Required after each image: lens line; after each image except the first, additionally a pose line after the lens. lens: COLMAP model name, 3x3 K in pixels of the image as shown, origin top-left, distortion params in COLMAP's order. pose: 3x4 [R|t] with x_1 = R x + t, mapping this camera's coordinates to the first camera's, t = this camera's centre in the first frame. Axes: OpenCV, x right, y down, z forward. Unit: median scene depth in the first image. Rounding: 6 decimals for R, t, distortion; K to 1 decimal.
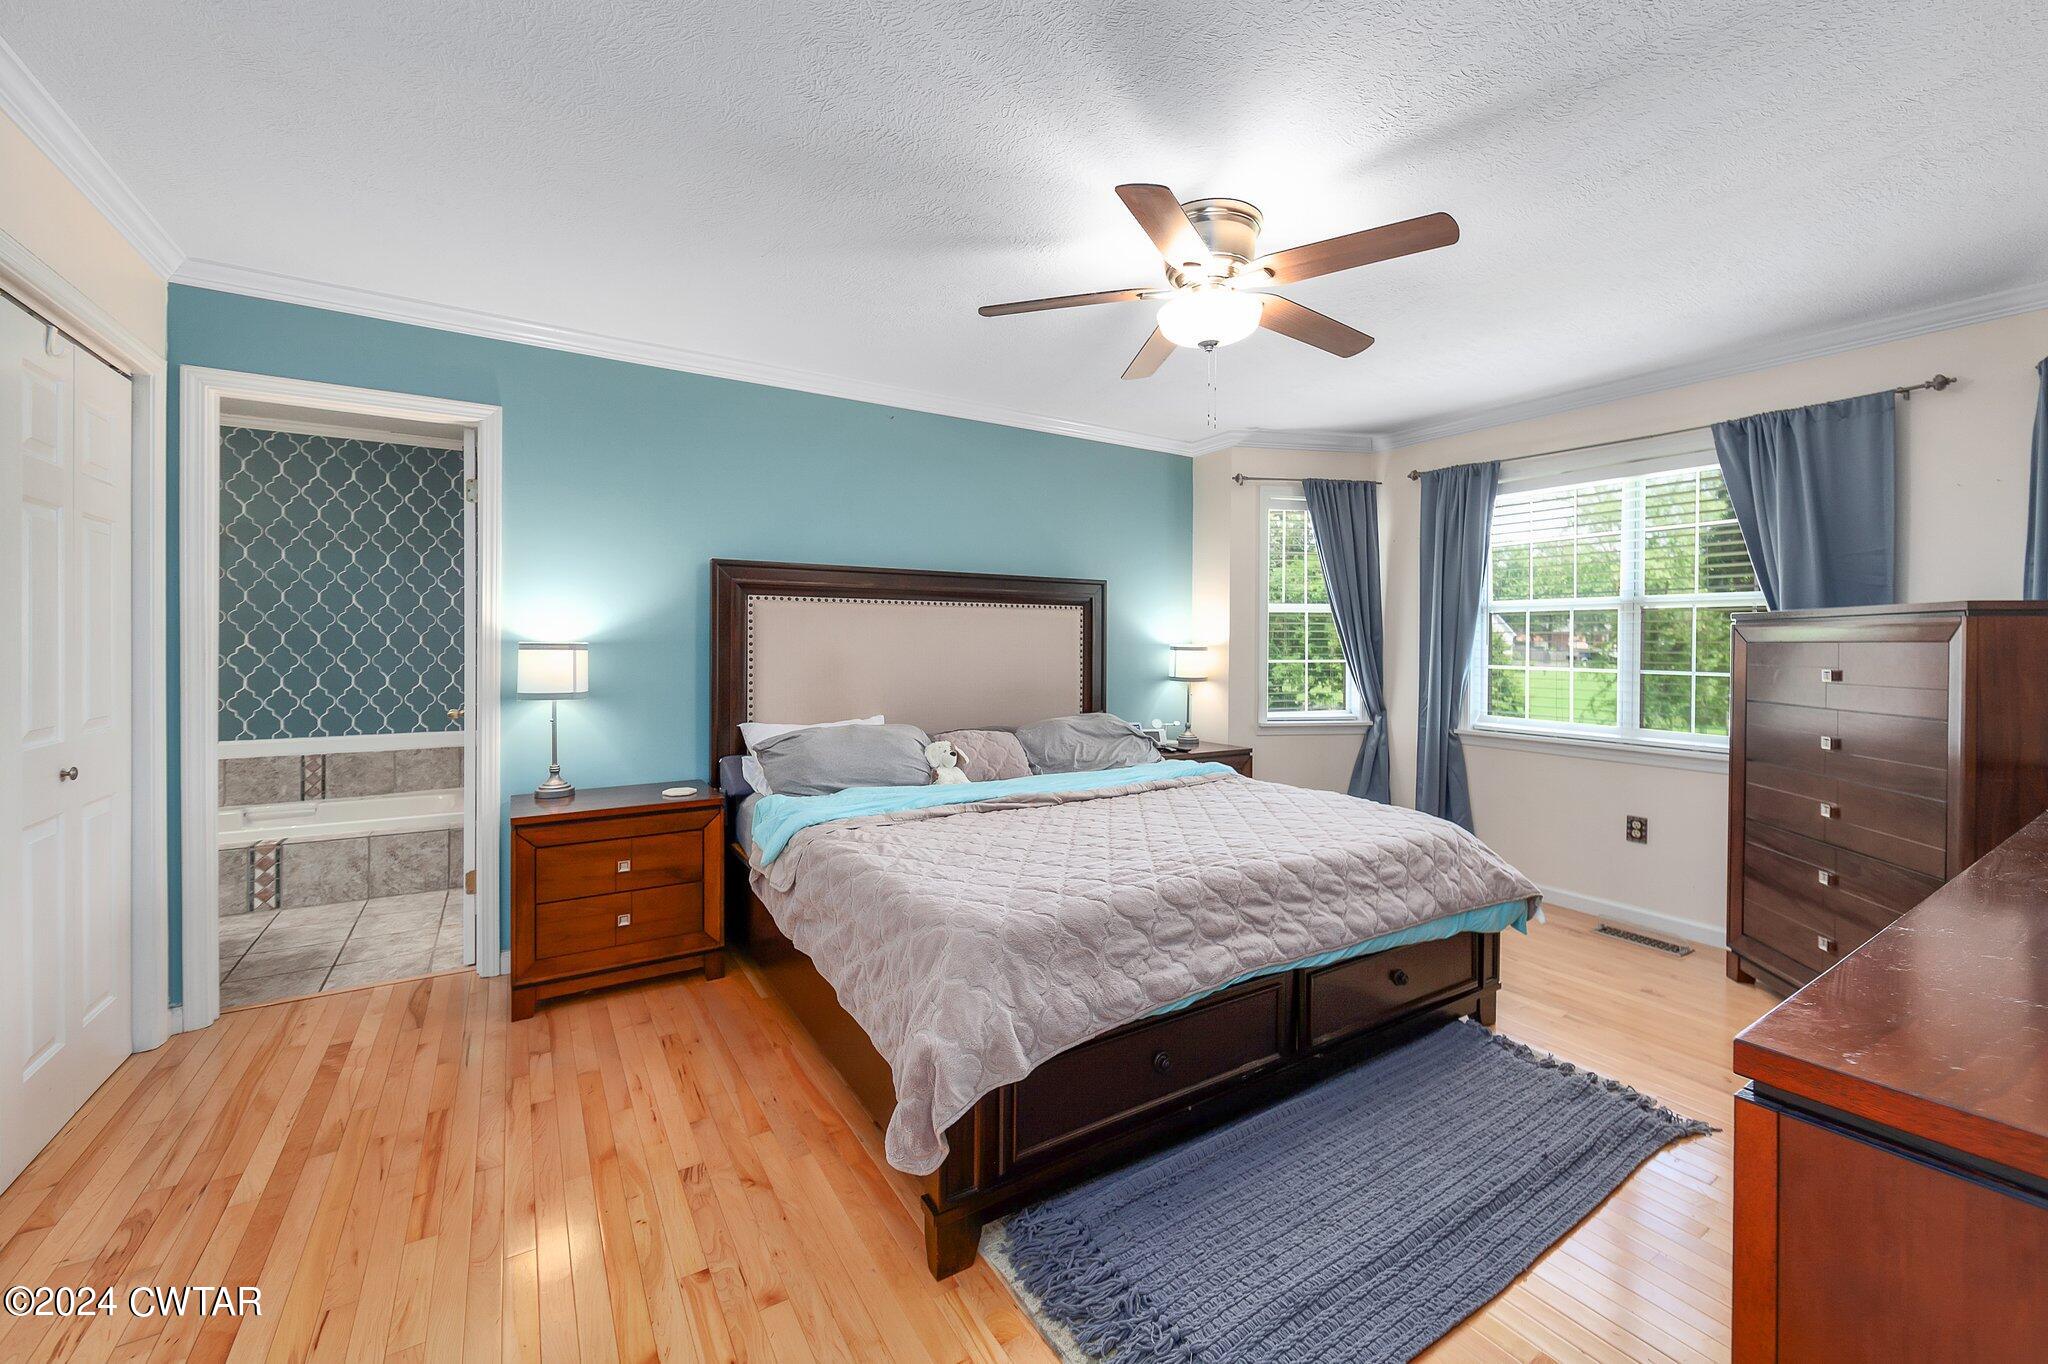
lens RADIAL K [[814.1, 0, 1050.5], [0, 814.1, 636.0], [0, 0, 1]] dist [-0.002240, -0.000292]
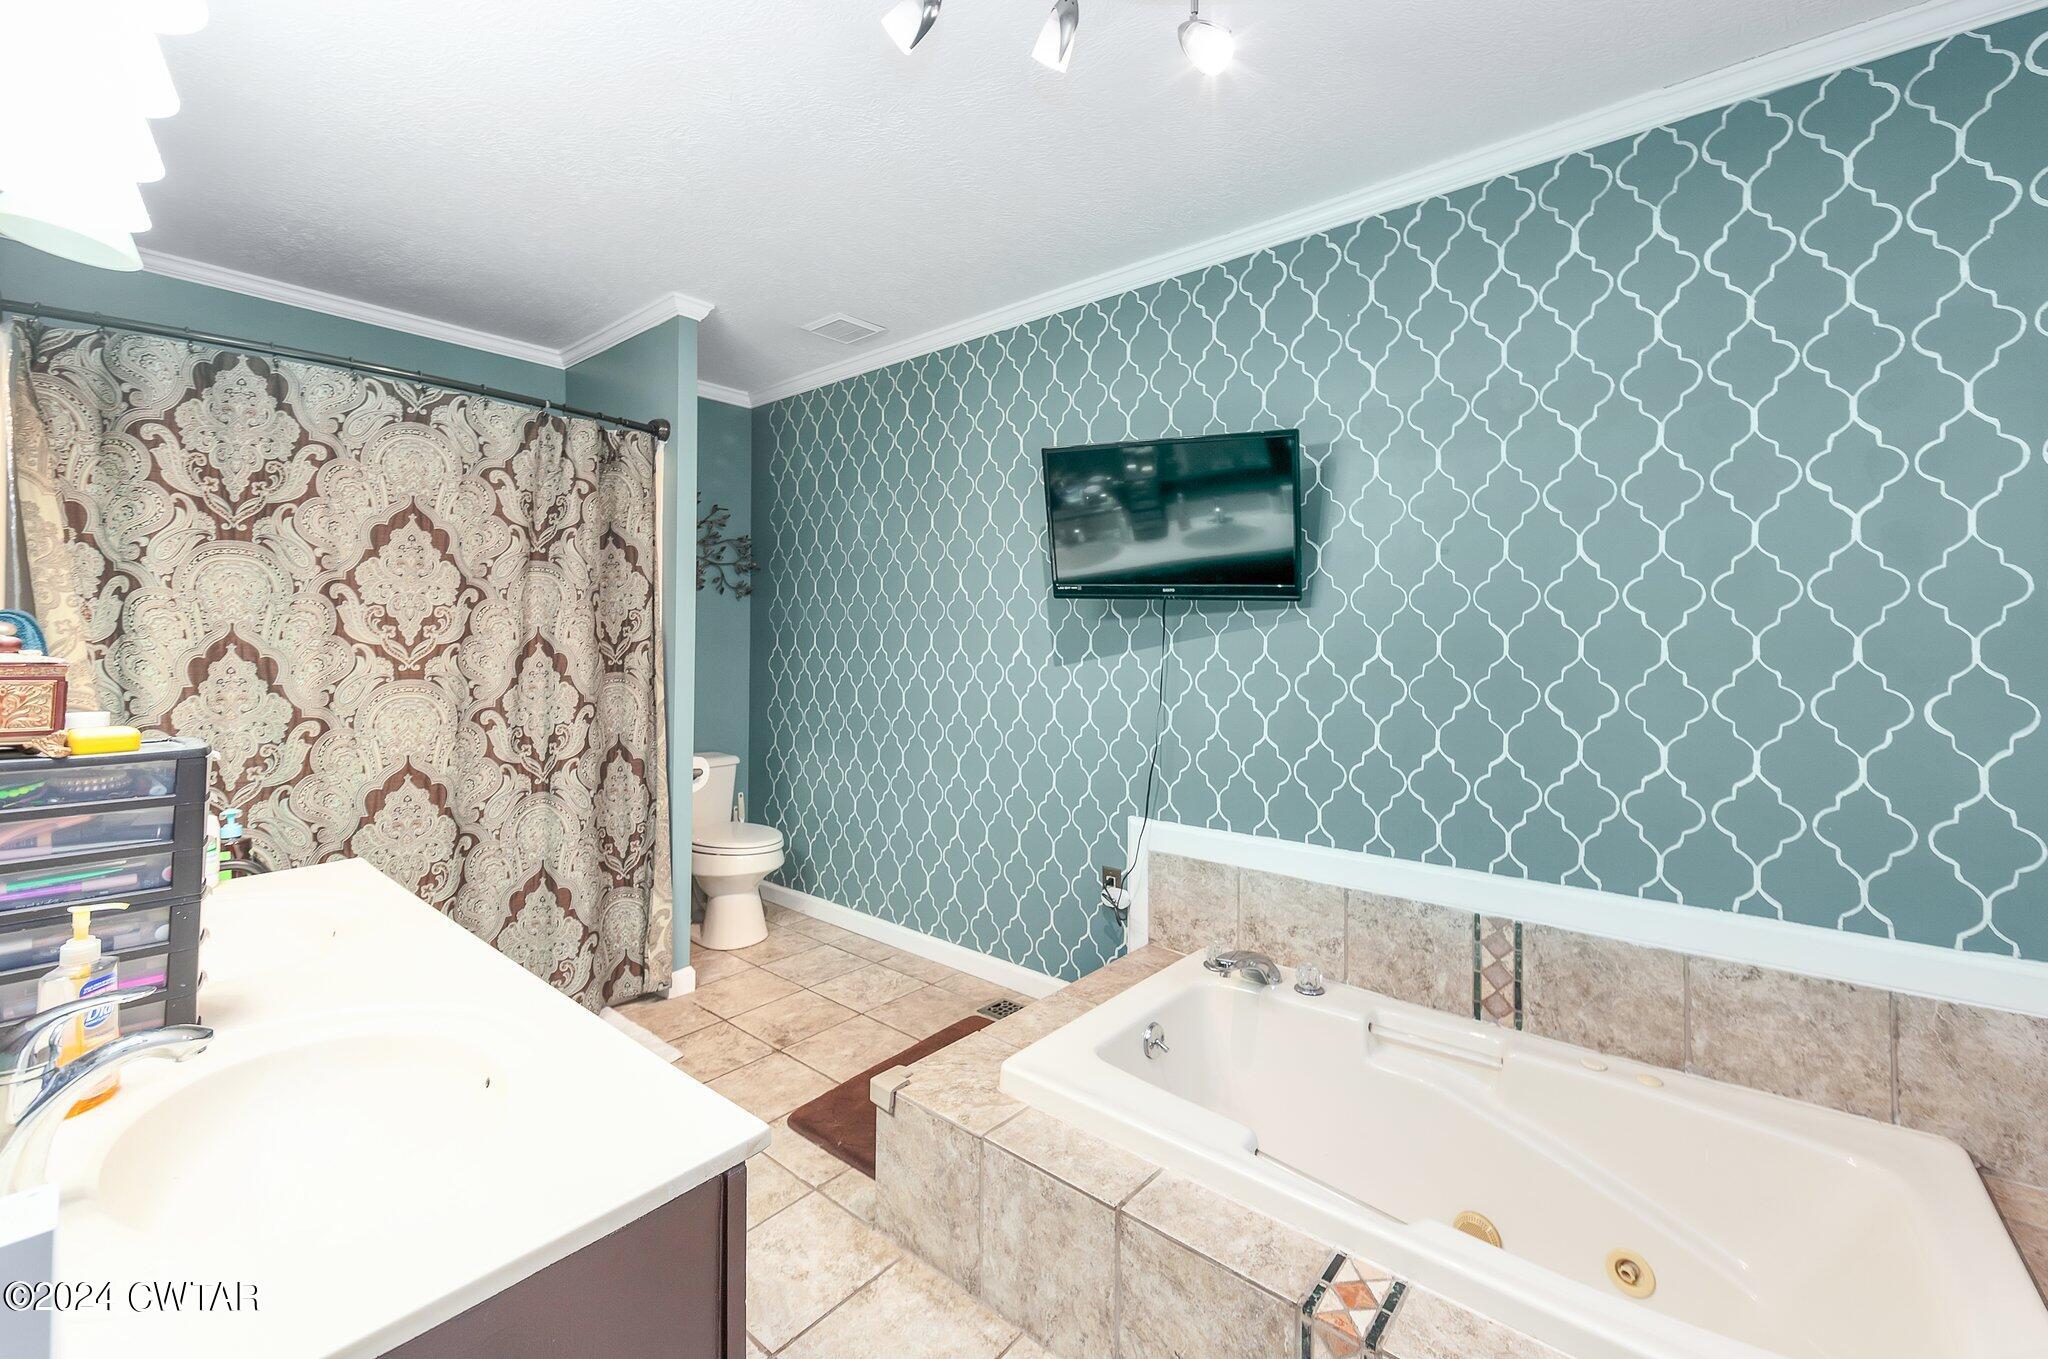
lens RADIAL K [[814.1, 0, 1048.8], [0, 814.1, 636.6], [0, 0, 1]] dist [-0.002240, -0.000292]
pose [[0.262580, -0.016685, -0.964766, -0.543780], [-0.000204, 0.999850, -0.017347, 0.006264], [0.964910, 0.004751, 0.262537, 0.646824]]
